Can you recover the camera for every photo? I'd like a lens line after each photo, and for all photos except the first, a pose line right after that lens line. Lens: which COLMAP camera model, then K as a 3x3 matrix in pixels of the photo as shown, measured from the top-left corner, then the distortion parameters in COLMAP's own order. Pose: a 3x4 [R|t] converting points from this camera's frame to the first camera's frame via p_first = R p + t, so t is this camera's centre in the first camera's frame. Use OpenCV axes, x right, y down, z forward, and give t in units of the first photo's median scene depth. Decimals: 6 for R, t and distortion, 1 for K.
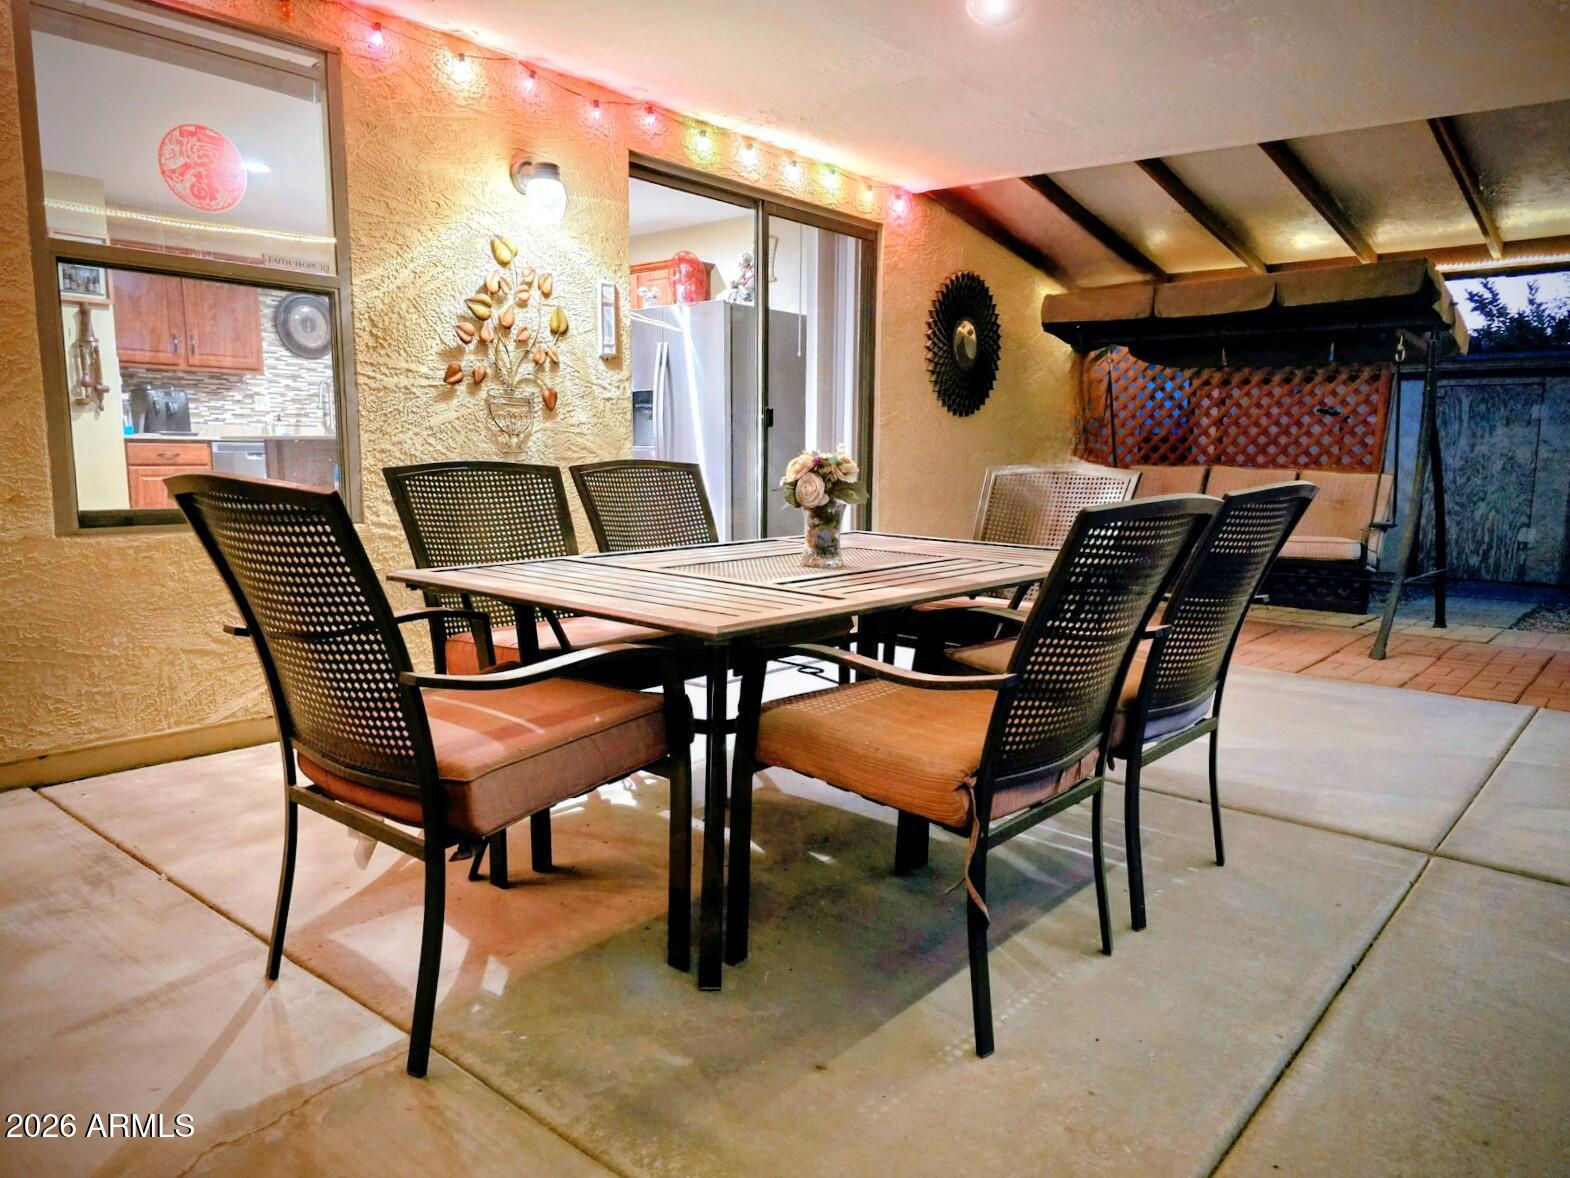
lens RADIAL K [[1070.5, 0, 786.5], [0, 1070.5, 605.6], [0, 0, 1]] dist [0.012716, 0.000421]
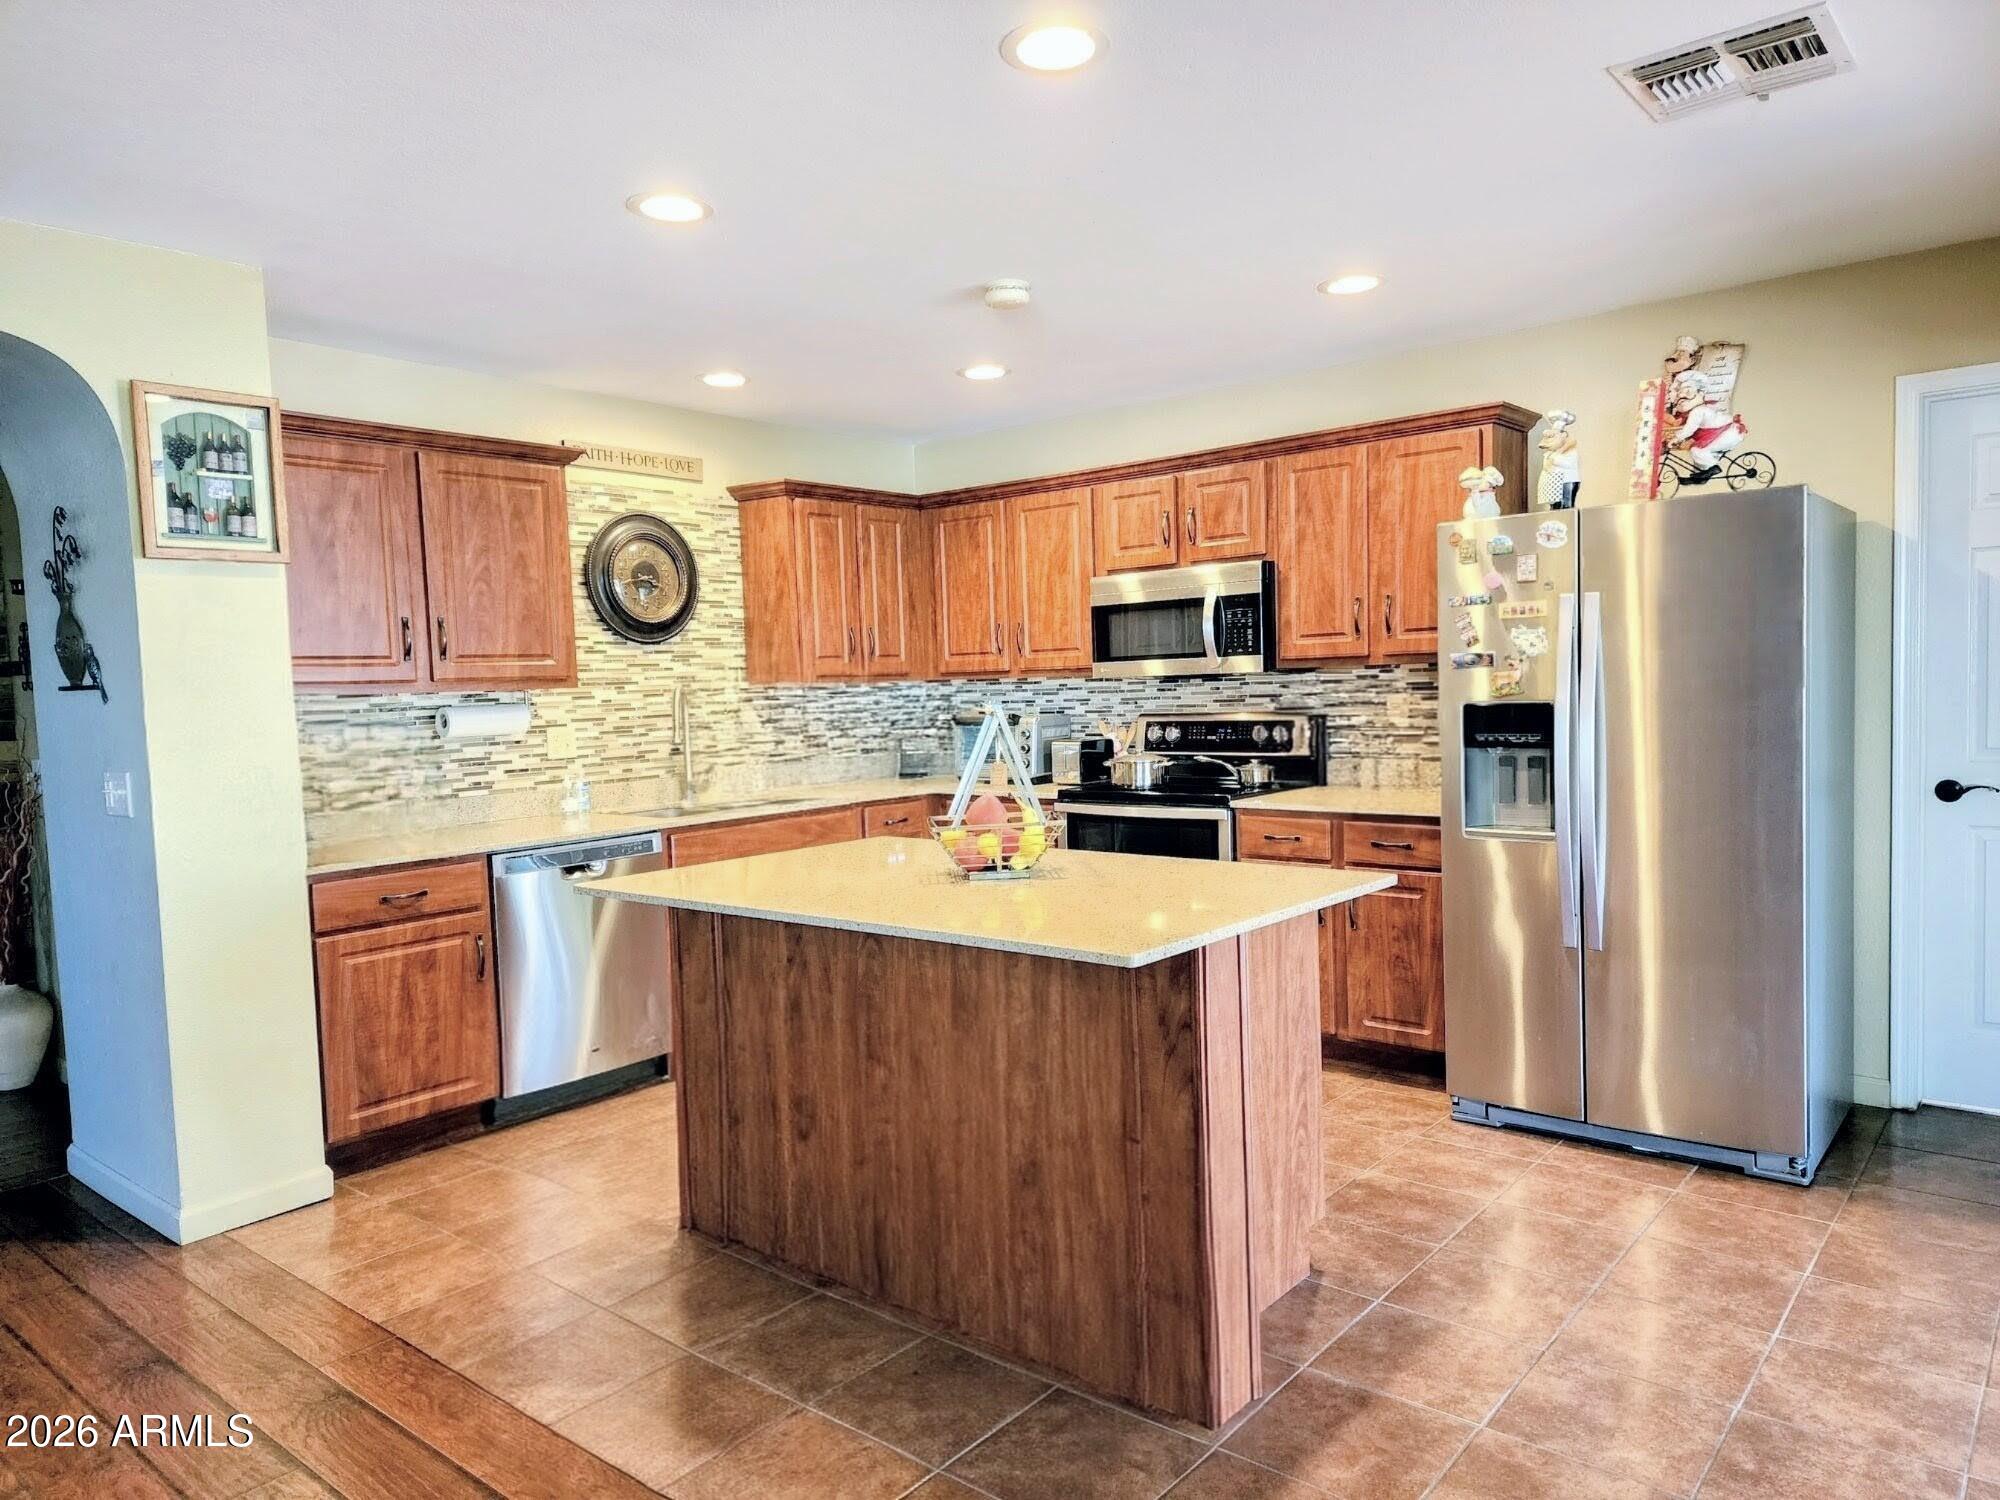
lens RADIAL K [[1324.5, 0, 1008.7], [0, 1324.5, 763.6], [0, 0, 1]] dist [0.068447, -0.032543]
pose [[0.998956, -0.044932, 0.008225, -0.272277], [0.045444, 0.995811, -0.079339, -0.113599], [-0.004626, 0.079630, 0.996814, 0.372909]]
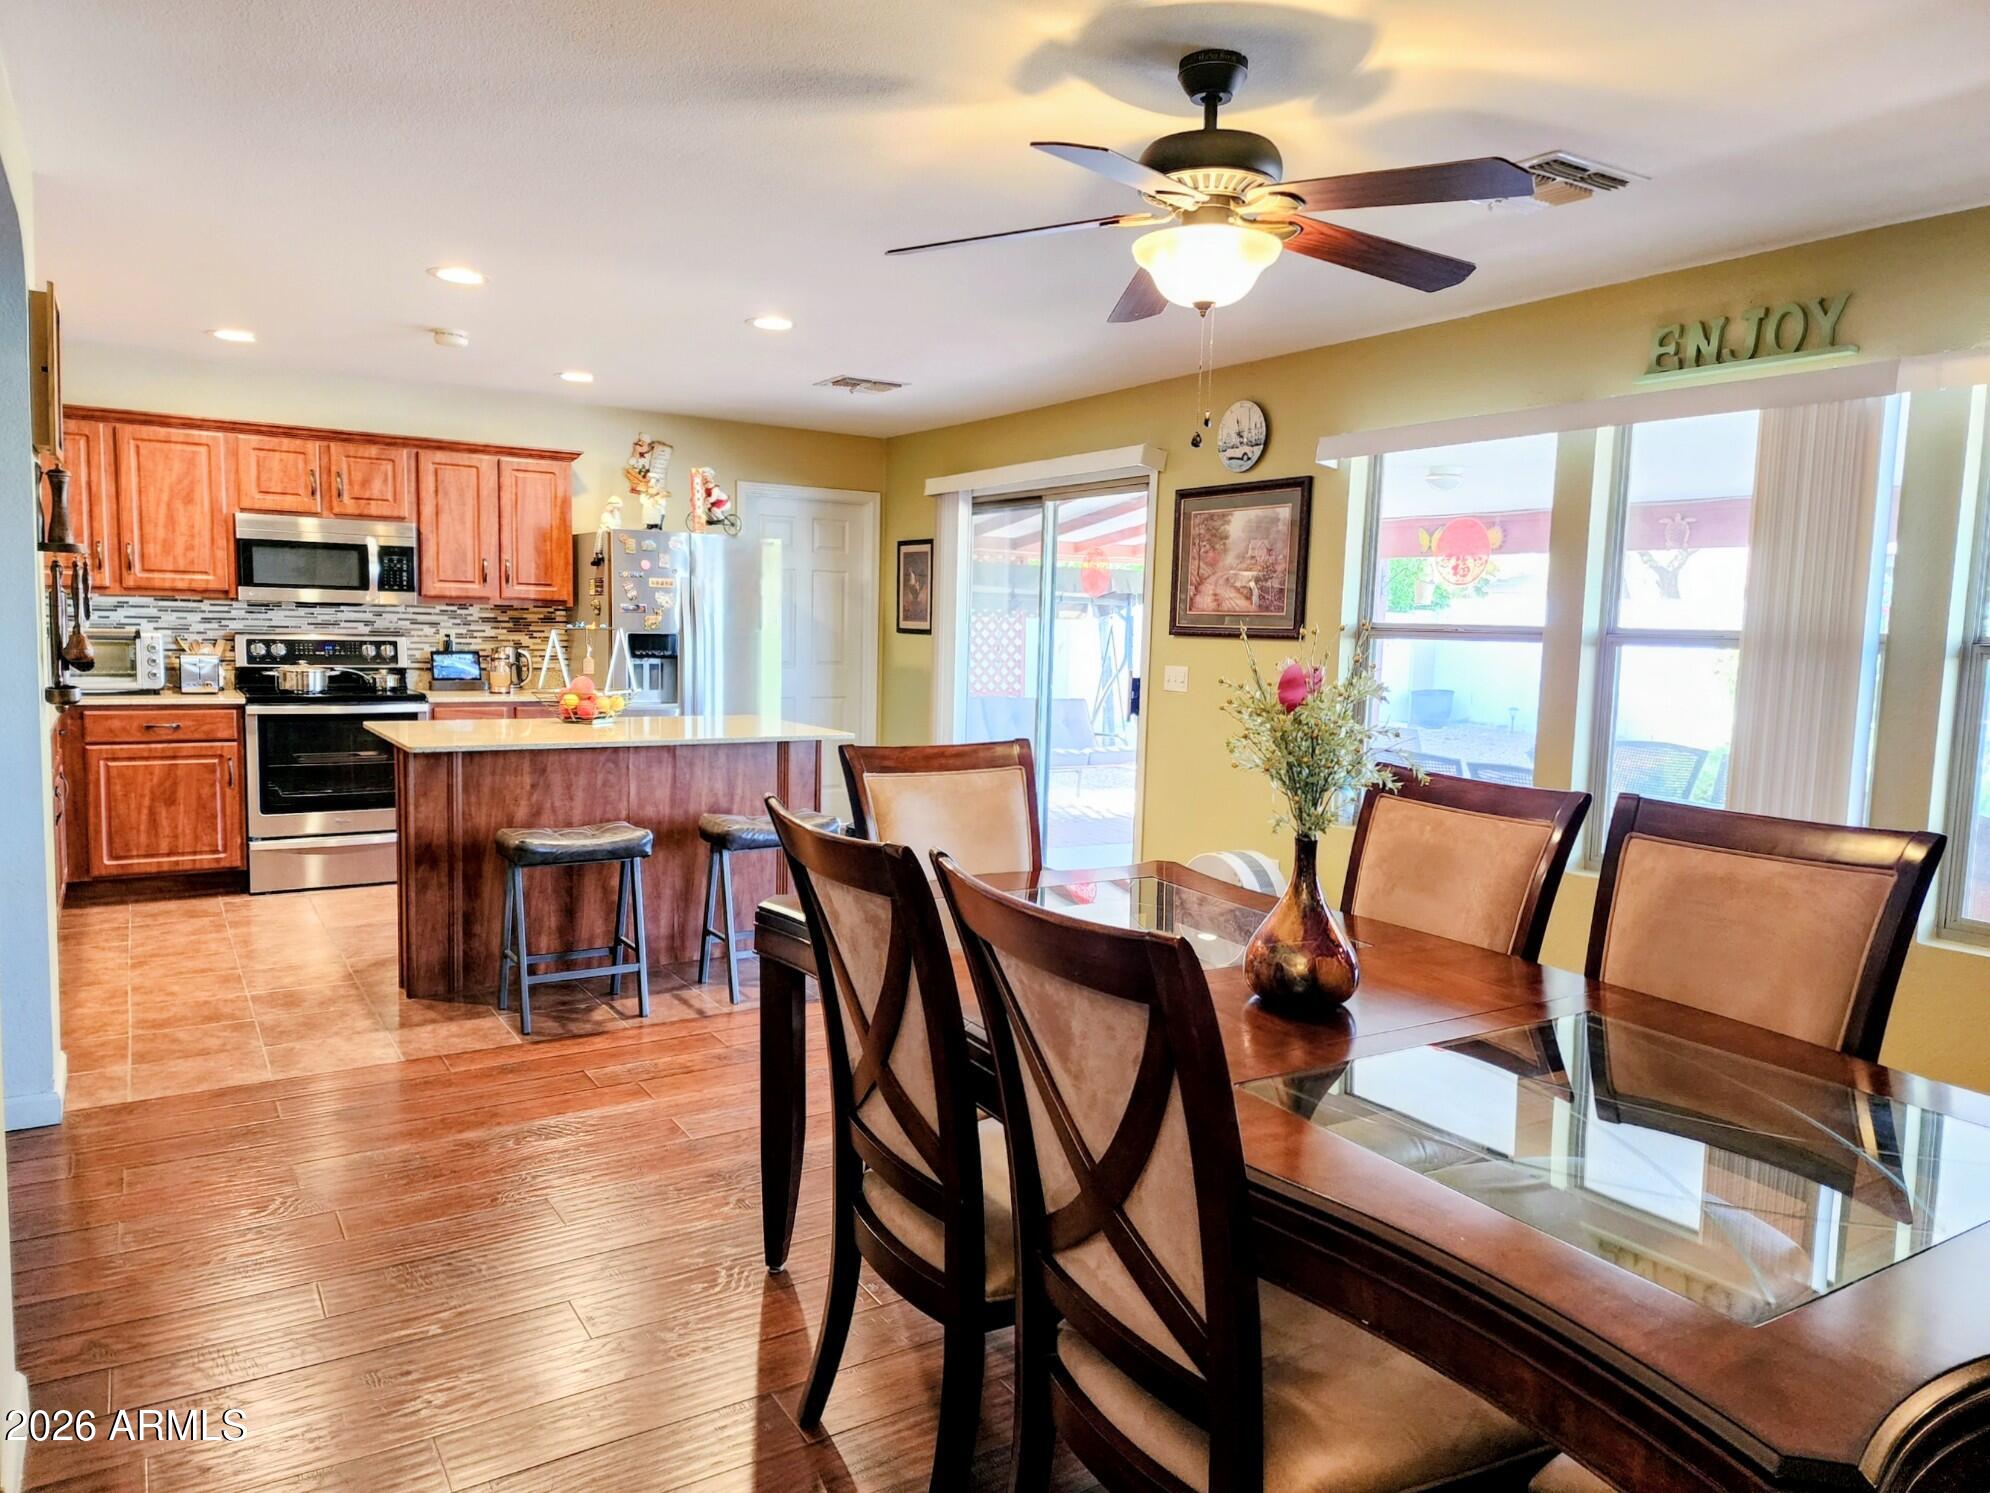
lens RADIAL K [[1317.9, 0, 994.9], [0, 1317.9, 737.2], [0, 0, 1]] dist [0.068447, -0.032543]
pose [[0.302831, -0.091486, 0.948643, -0.788436], [0.113171, 0.991791, 0.059520, -0.123357], [-0.946301, 0.089335, 0.310699, 0.376410]]
